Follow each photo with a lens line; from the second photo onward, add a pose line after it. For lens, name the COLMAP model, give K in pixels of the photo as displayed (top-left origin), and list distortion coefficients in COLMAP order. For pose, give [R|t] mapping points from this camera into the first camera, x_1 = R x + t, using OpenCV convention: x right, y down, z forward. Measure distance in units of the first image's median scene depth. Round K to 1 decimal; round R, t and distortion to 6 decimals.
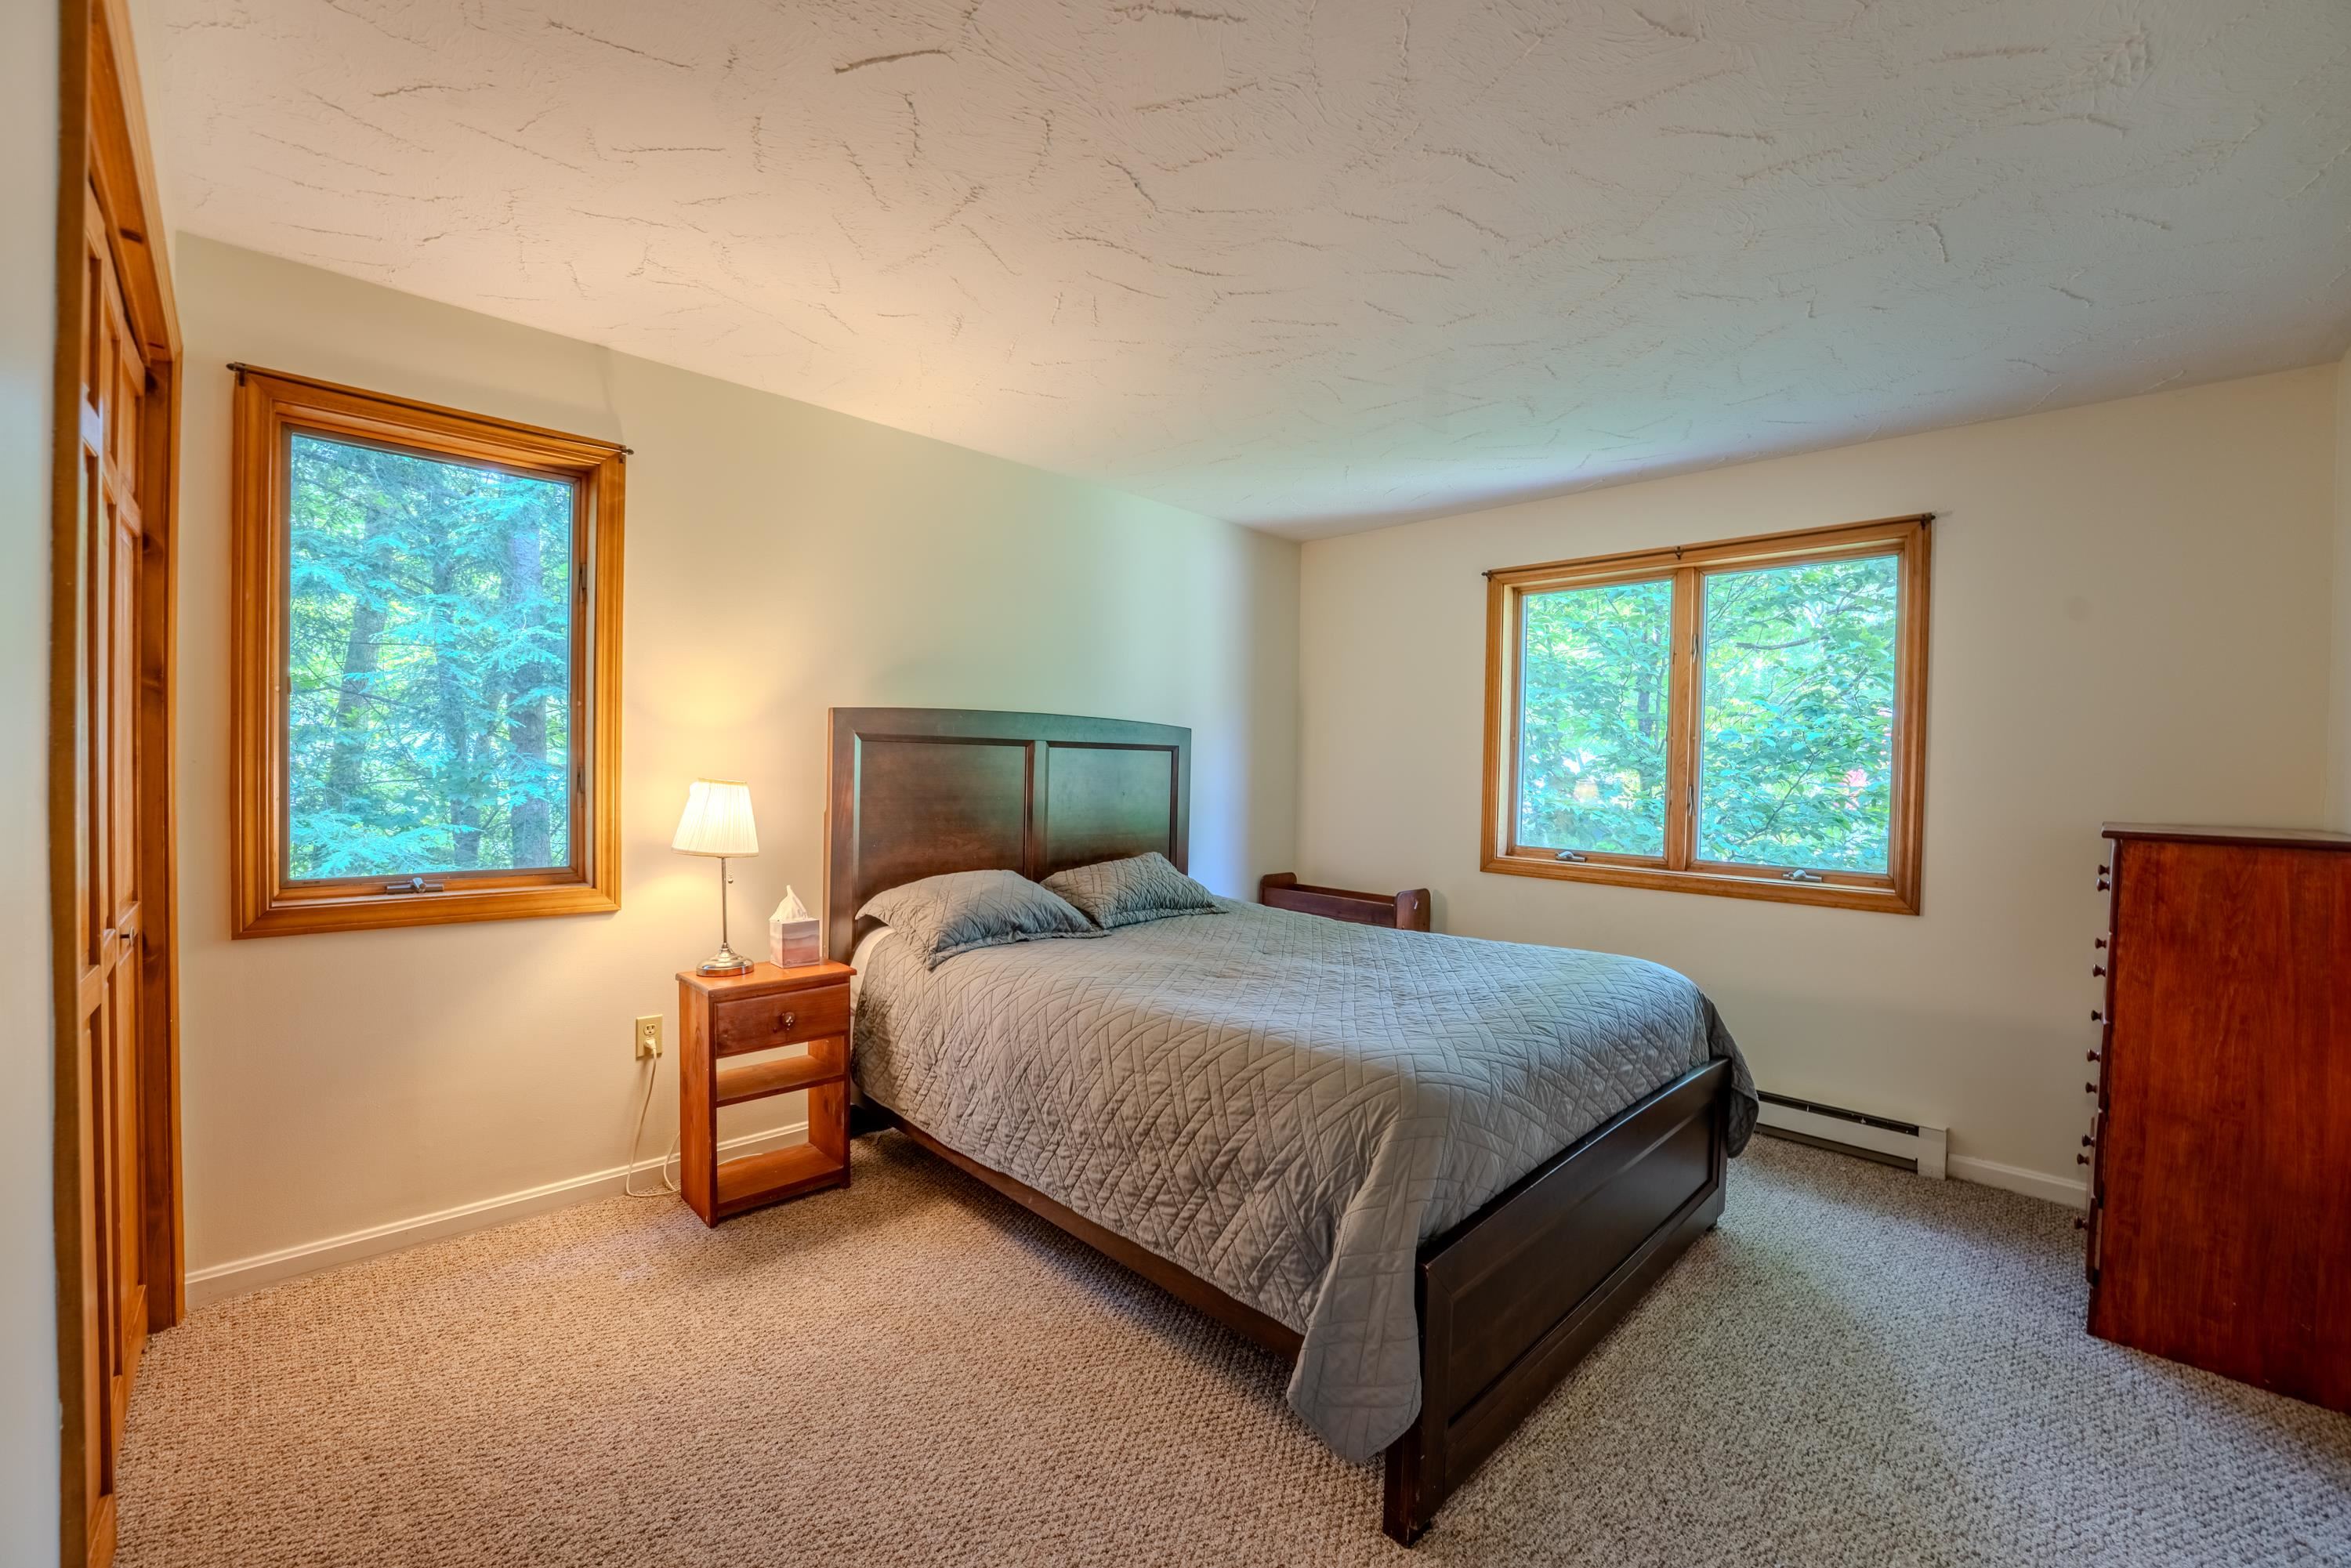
lens RADIAL K [[973.2, 0, 1173.1], [0, 973.2, 771.2], [0, 0, 1]] dist [-0.019917, 0.000147]
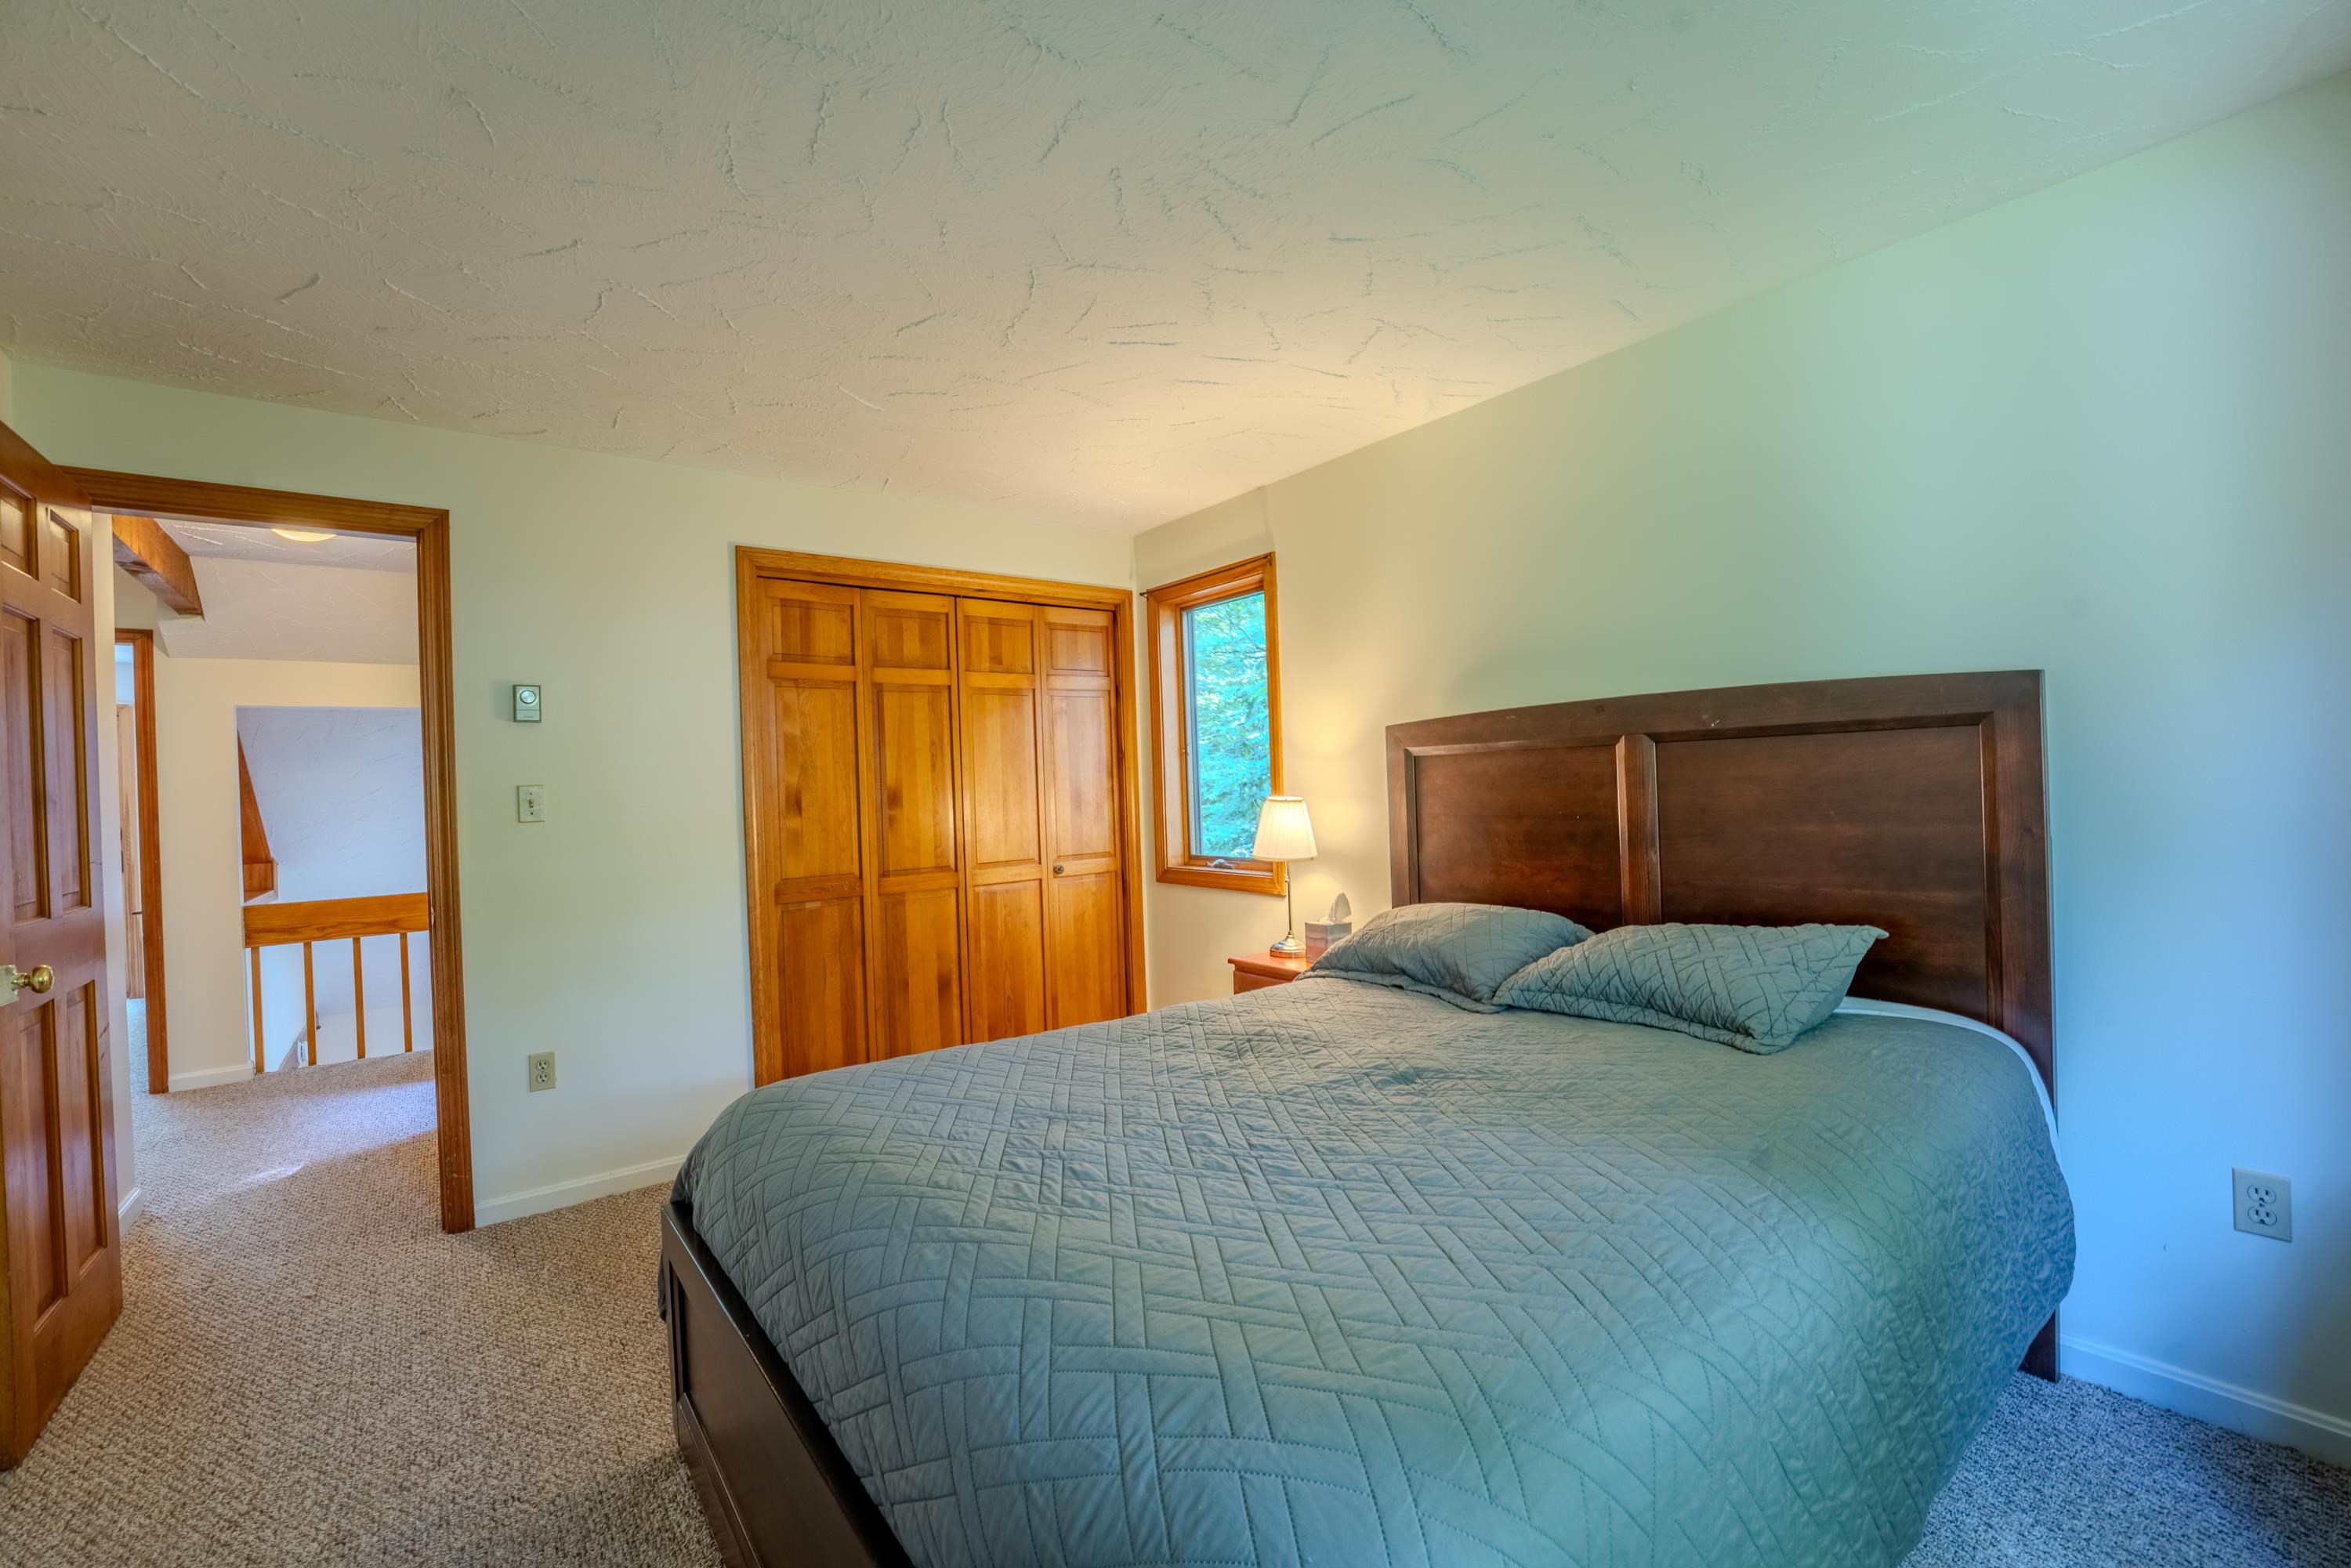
lens RADIAL K [[960.5, 0, 1174.5], [0, 960.5, 781.0], [0, 0, 1]] dist [-0.024993, 0.000890]
pose [[-0.121989, -0.013951, -0.992433, 0.726806], [0.032162, 0.999321, -0.018001, 0.003791], [0.992010, -0.034114, -0.121458, 0.951900]]
